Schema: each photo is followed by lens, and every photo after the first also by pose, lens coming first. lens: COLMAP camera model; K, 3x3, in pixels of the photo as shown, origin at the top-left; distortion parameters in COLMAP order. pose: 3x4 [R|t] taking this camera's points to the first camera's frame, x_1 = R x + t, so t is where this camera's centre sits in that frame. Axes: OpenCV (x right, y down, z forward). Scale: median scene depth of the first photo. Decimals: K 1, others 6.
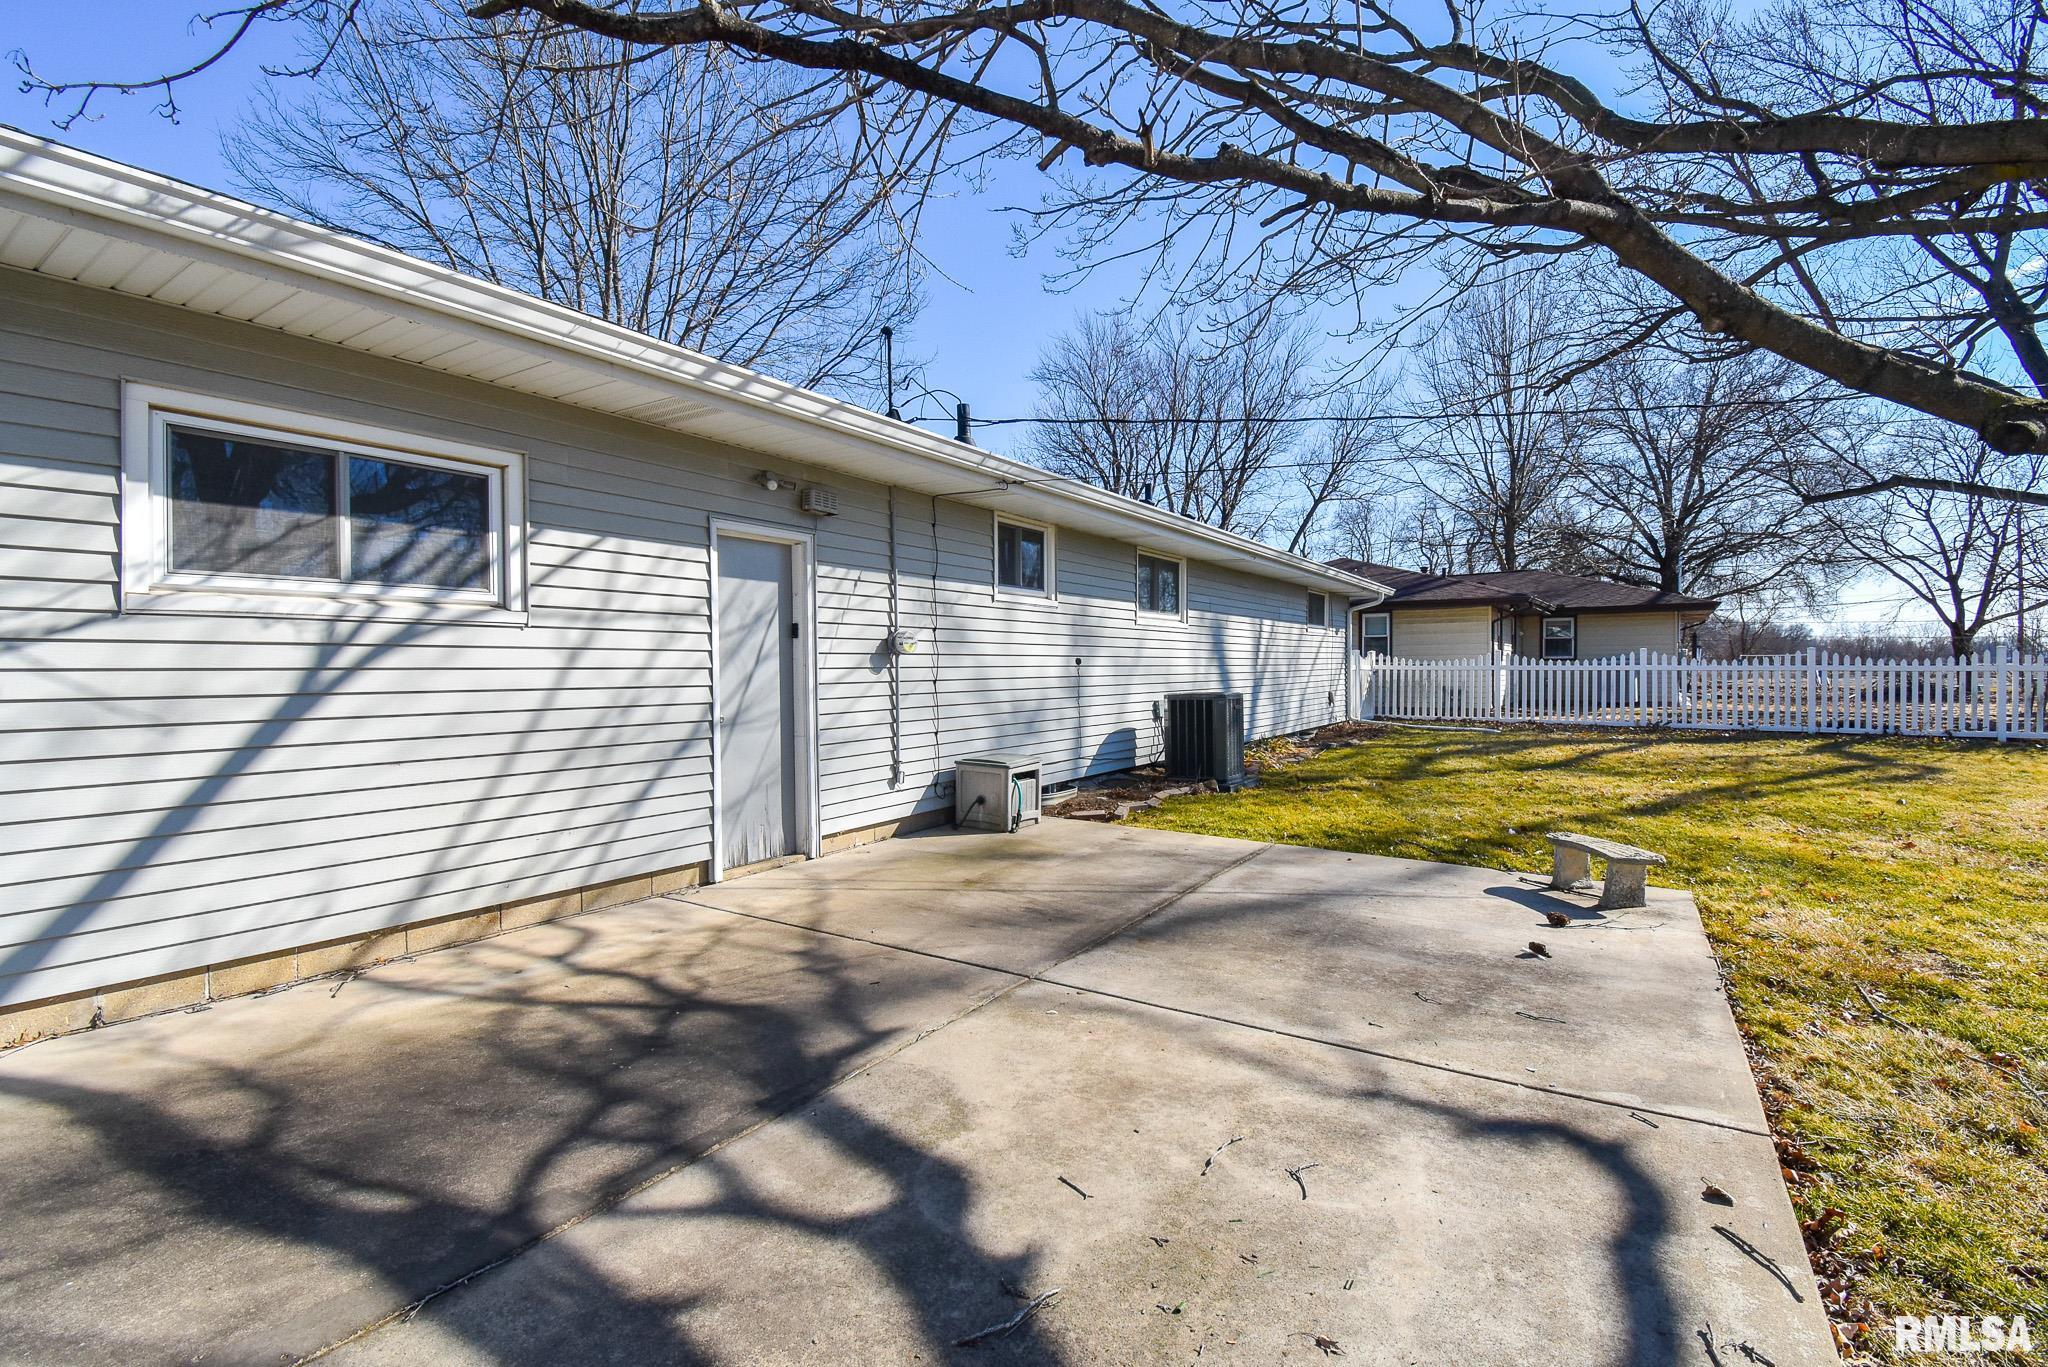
lens RADIAL K [[918.4, 0, 1024.0], [0, 918.4, 683.5], [0, 0, 1]] dist [0.016350, -0.024341]
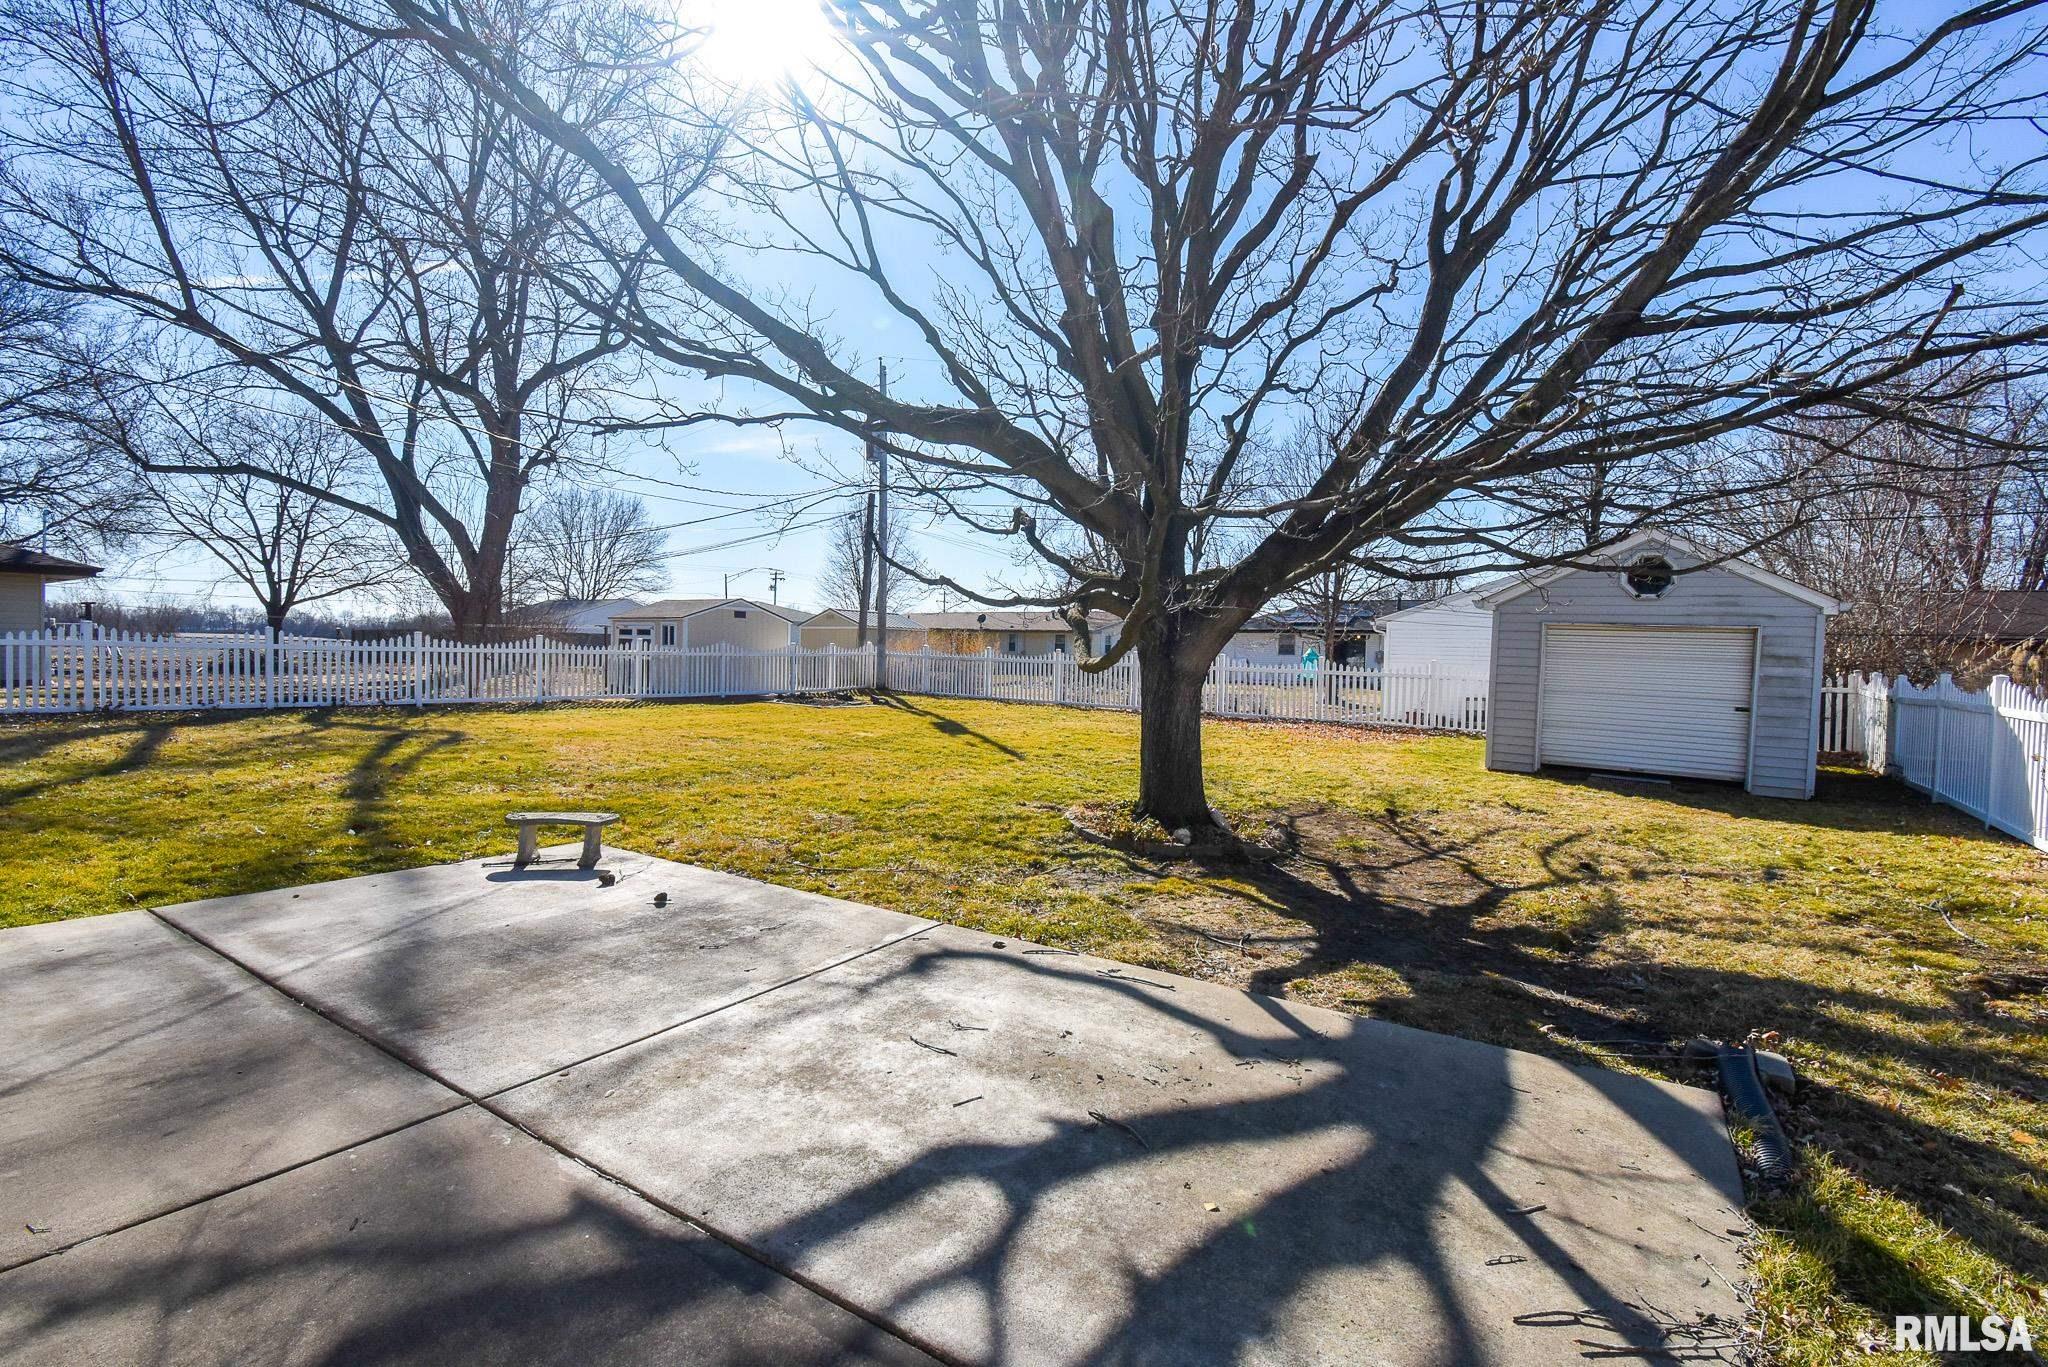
lens RADIAL K [[918.4, 0, 1024.0], [0, 918.4, 683.5], [0, 0, 1]] dist [0.016350, -0.024341]
pose [[-0.018324, -0.025505, 0.999507, -0.848439], [-0.011968, 0.999609, 0.025288, -0.047414], [-0.999760, -0.011499, -0.018622, 0.663692]]
